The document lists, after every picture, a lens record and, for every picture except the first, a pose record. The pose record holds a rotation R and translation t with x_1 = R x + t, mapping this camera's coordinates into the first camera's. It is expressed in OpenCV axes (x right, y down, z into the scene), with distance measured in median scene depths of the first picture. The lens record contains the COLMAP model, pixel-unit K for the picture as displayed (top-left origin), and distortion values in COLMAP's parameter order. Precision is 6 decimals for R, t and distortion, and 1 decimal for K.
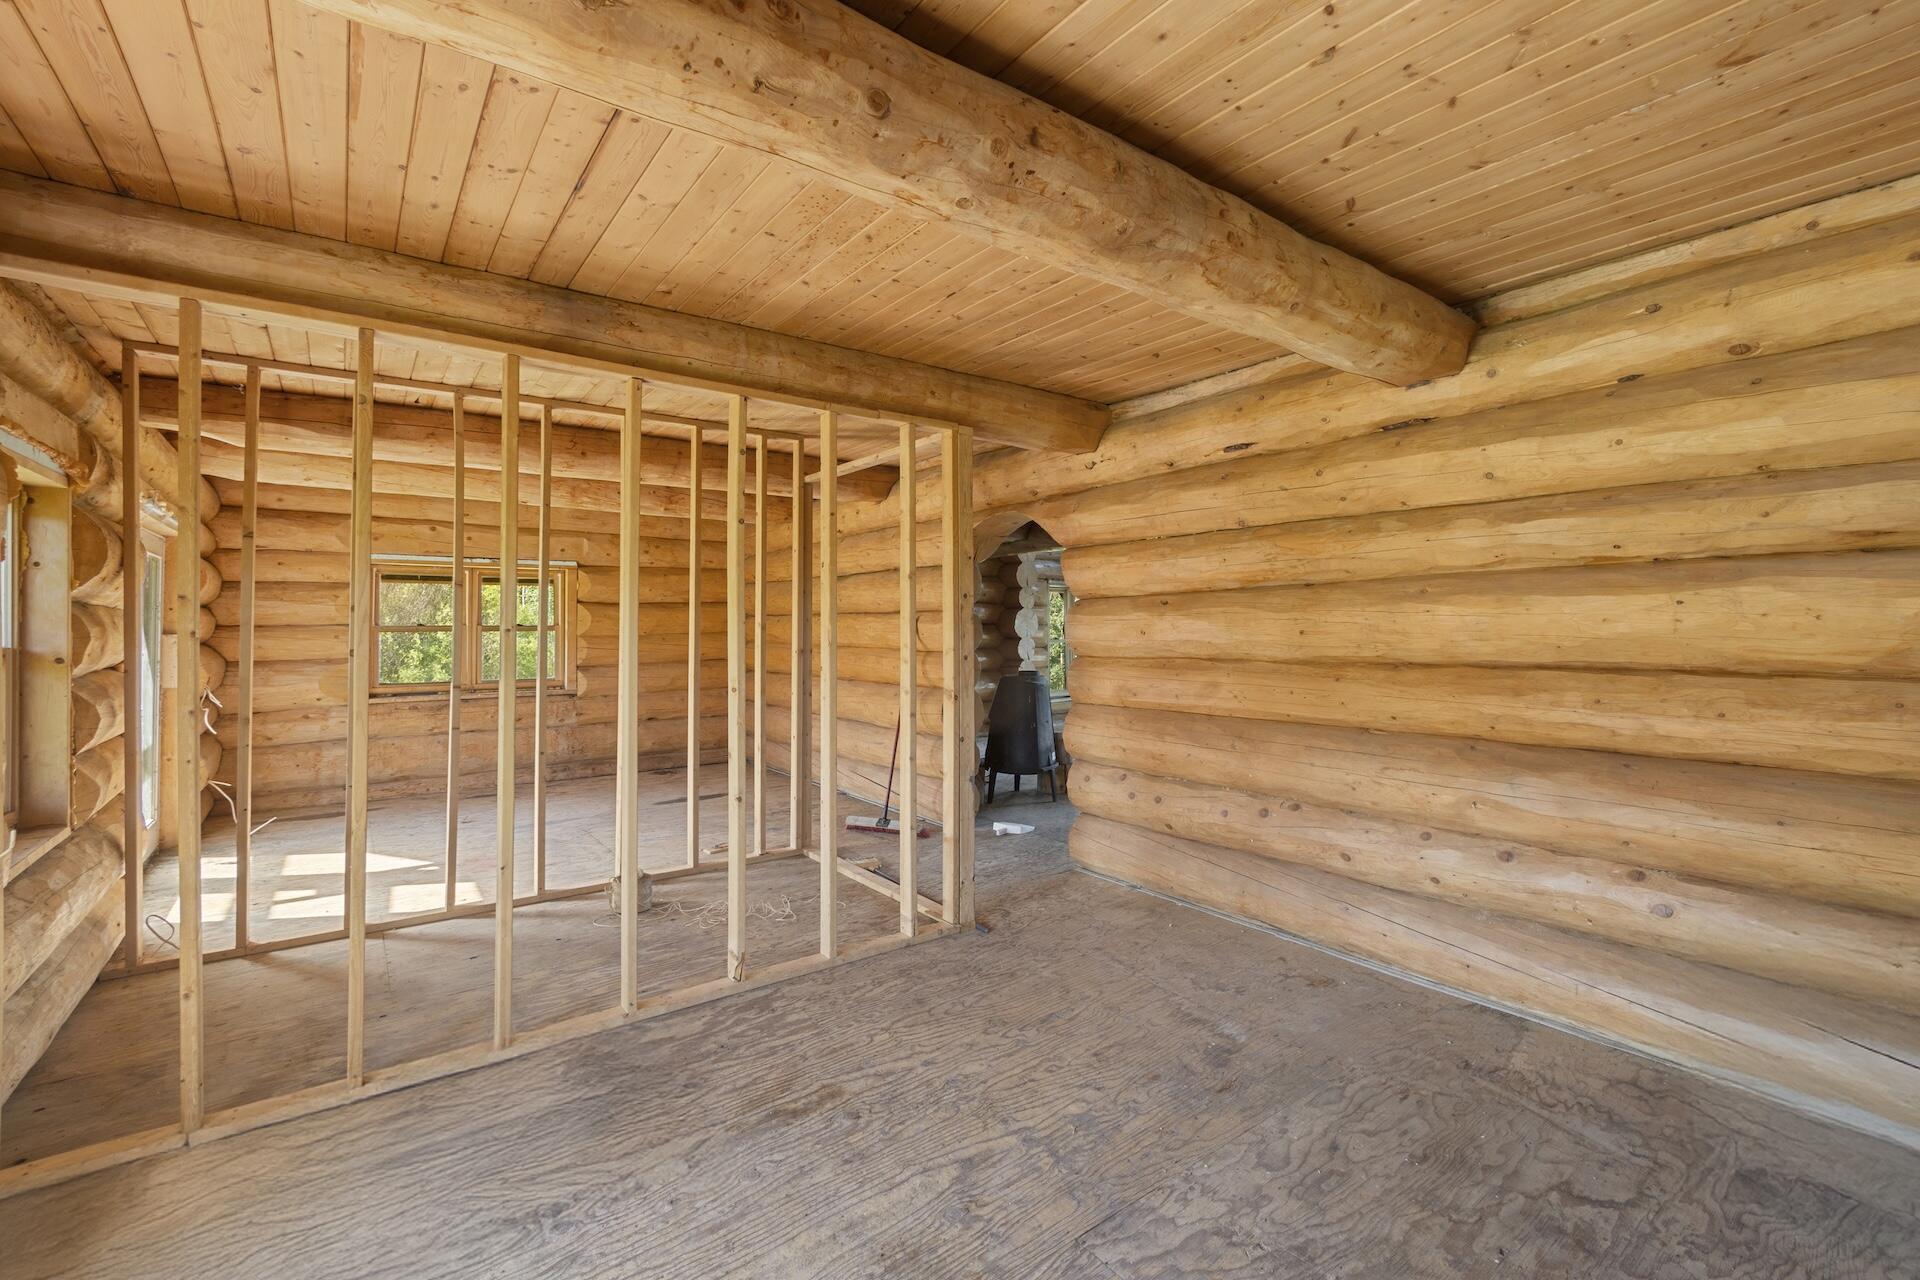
lens RADIAL K [[841.8, 0, 969.4], [0, 841.8, 609.6], [0, 0, 1]] dist [-0.004351, -0.000394]
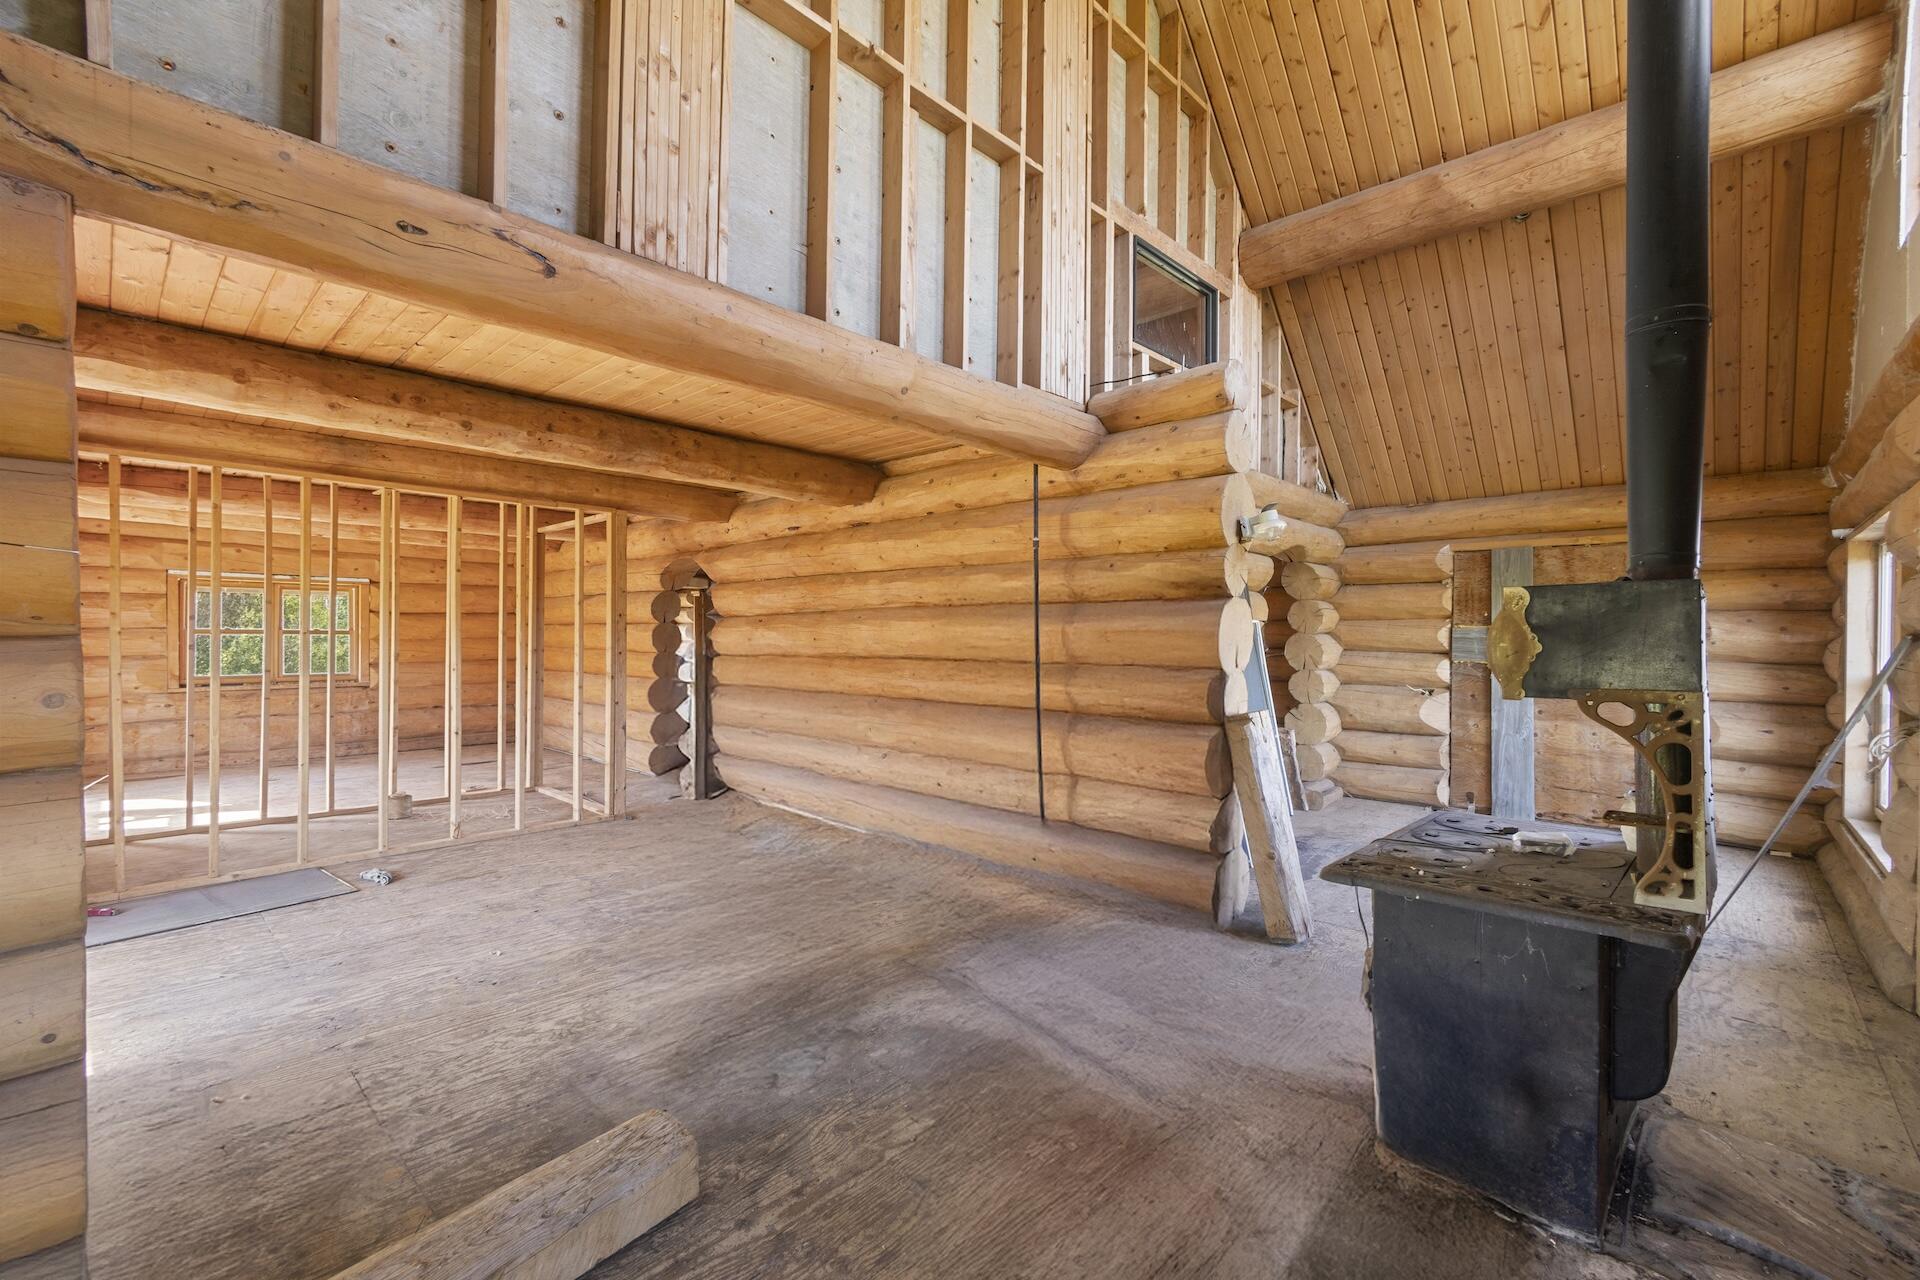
lens RADIAL K [[841.8, 0, 976.6], [0, 841.8, 641.1], [0, 0, 1]] dist [-0.004351, -0.000394]
pose [[0.985518, 0.009421, 0.169309, 0.491626], [-0.013611, 0.999629, 0.023607, -0.017066], [-0.169024, -0.025570, 0.985280, -0.883140]]
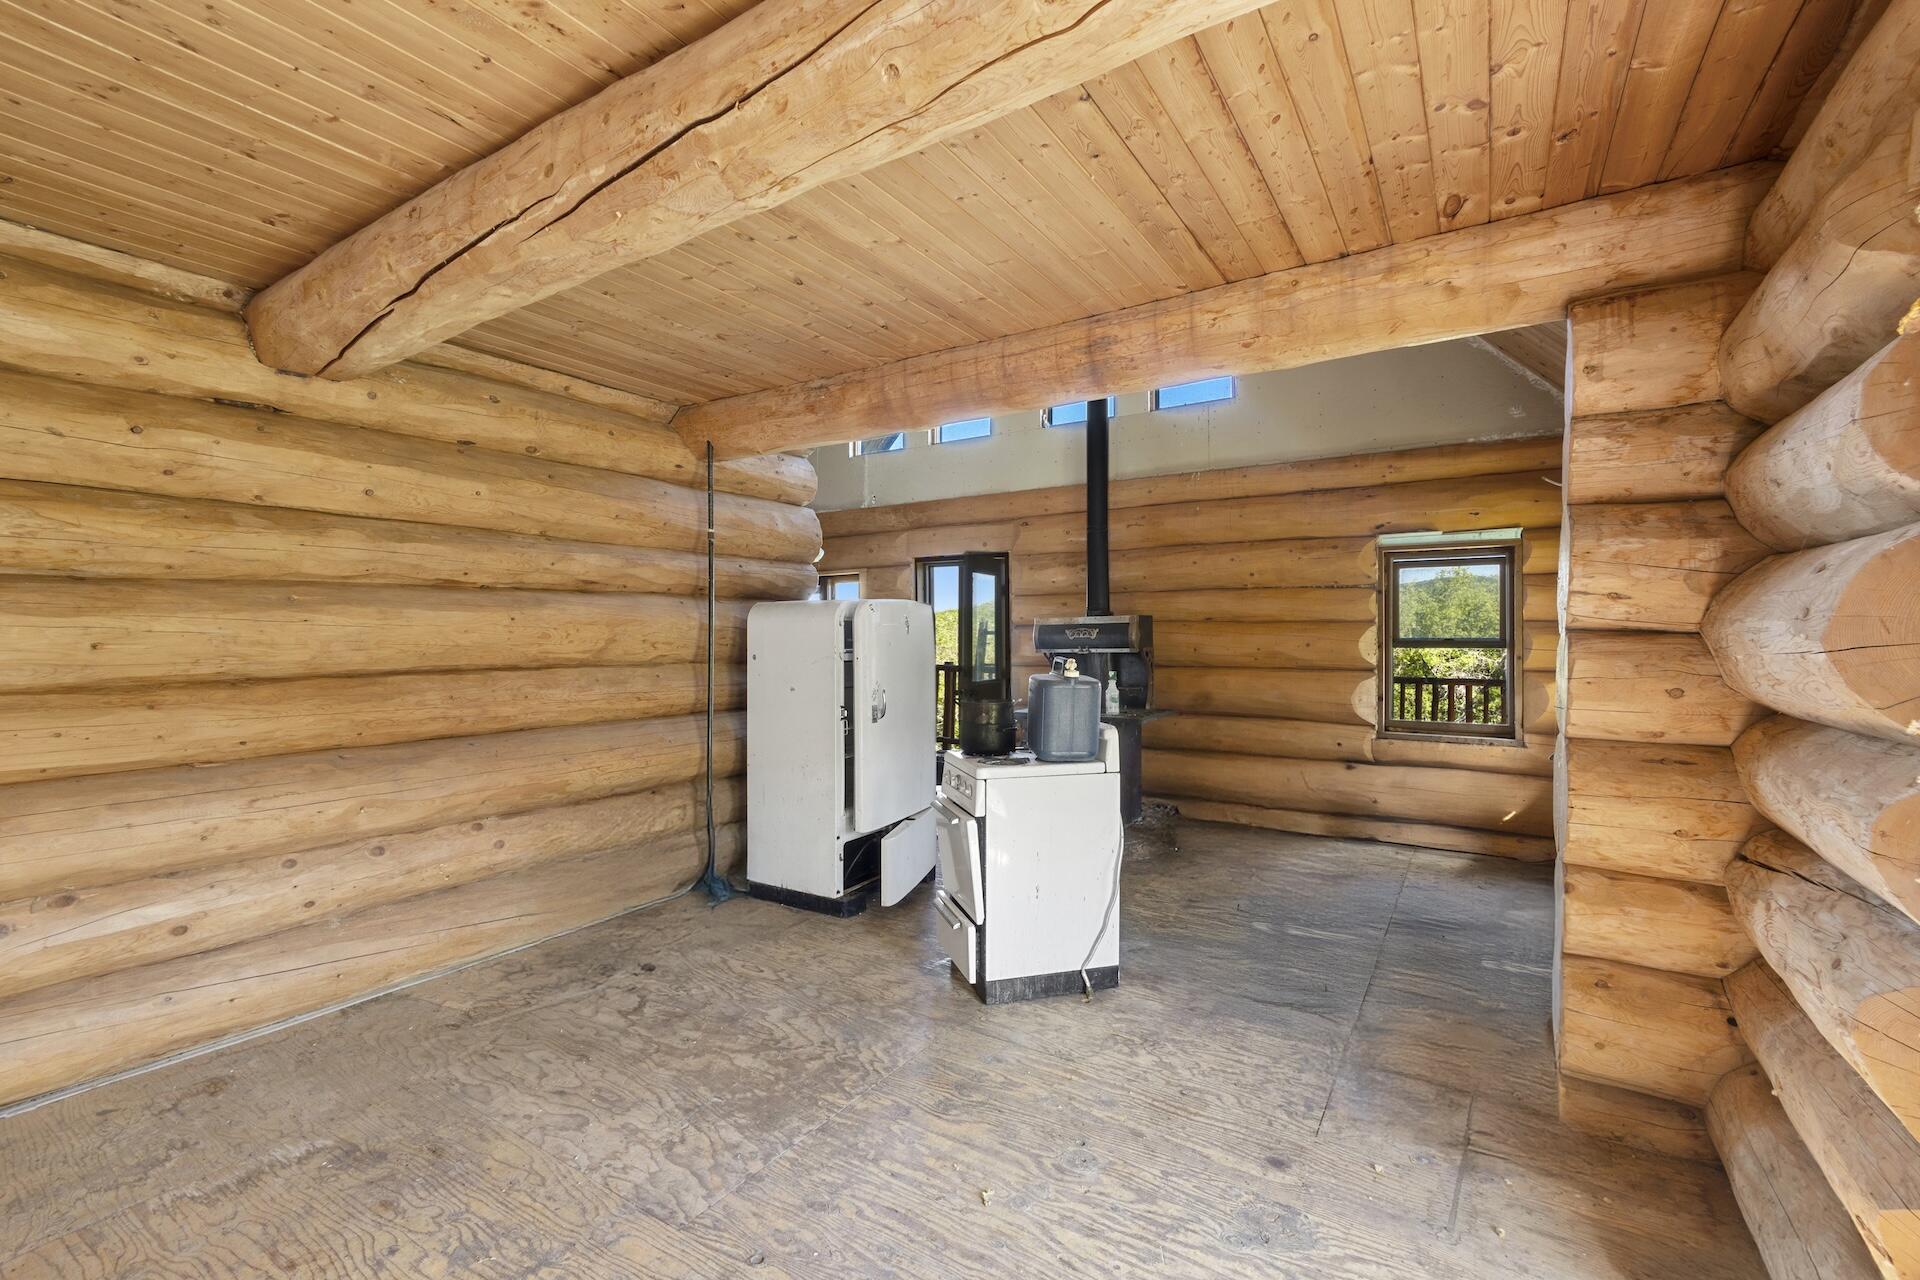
lens RADIAL K [[841.8, 0, 958.6], [0, 841.8, 637.8], [0, 0, 1]] dist [-0.004351, -0.000394]
pose [[-0.358919, 0.000463, 0.933369, -0.593621], [-0.012831, 0.999903, -0.005430, 0.016817], [-0.933280, -0.013925, -0.358878, 0.658680]]
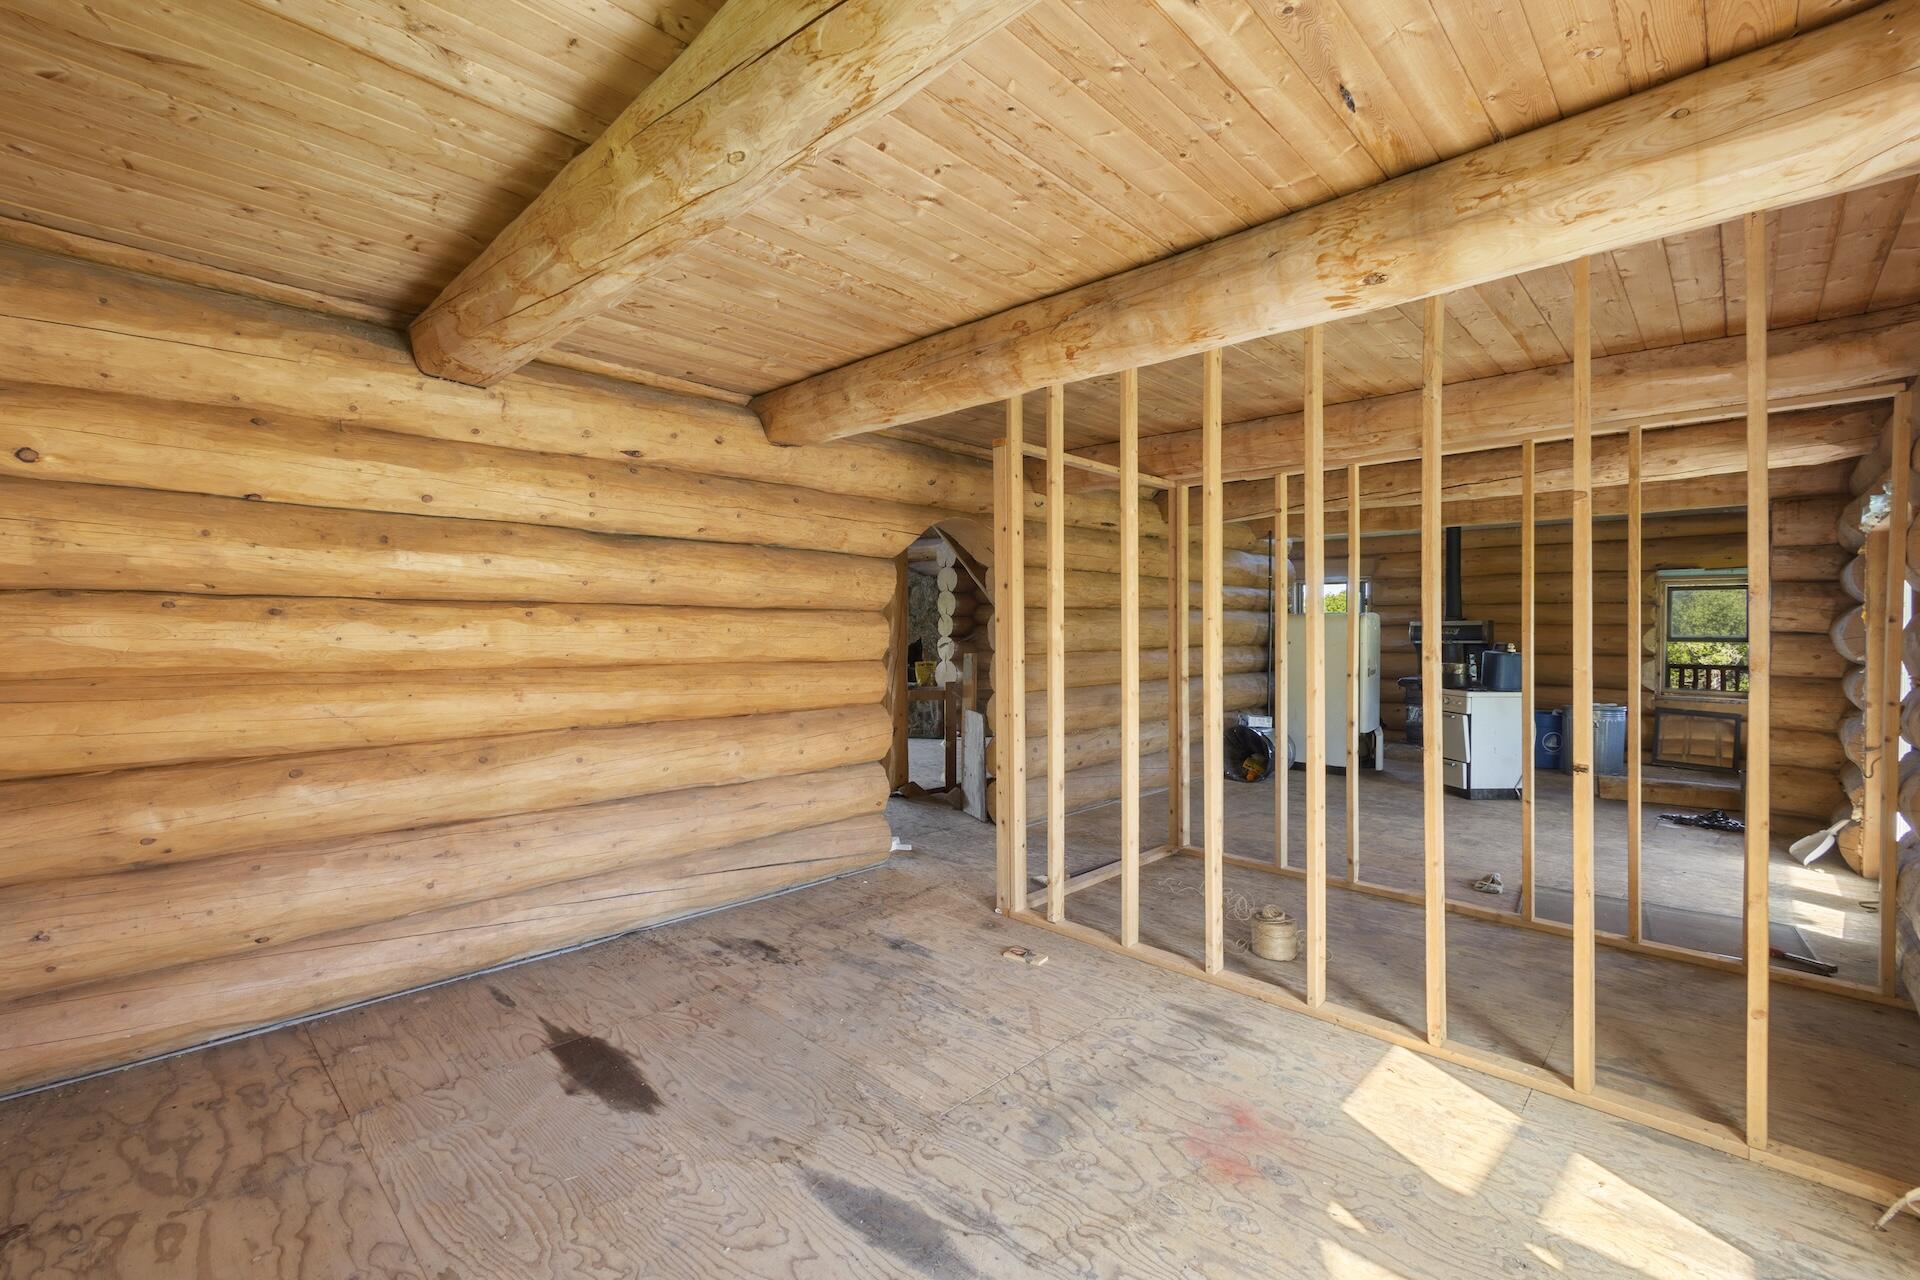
lens RADIAL K [[829.2, 0, 962.9], [0, 829.2, 631.6], [0, 0, 1]] dist [-0.002623, -0.000496]
pose [[-0.169641, 0.000153, 0.985506, -0.771268], [-0.019260, 0.999808, -0.003470, 0.020621], [-0.985318, -0.019570, -0.169606, 0.889731]]
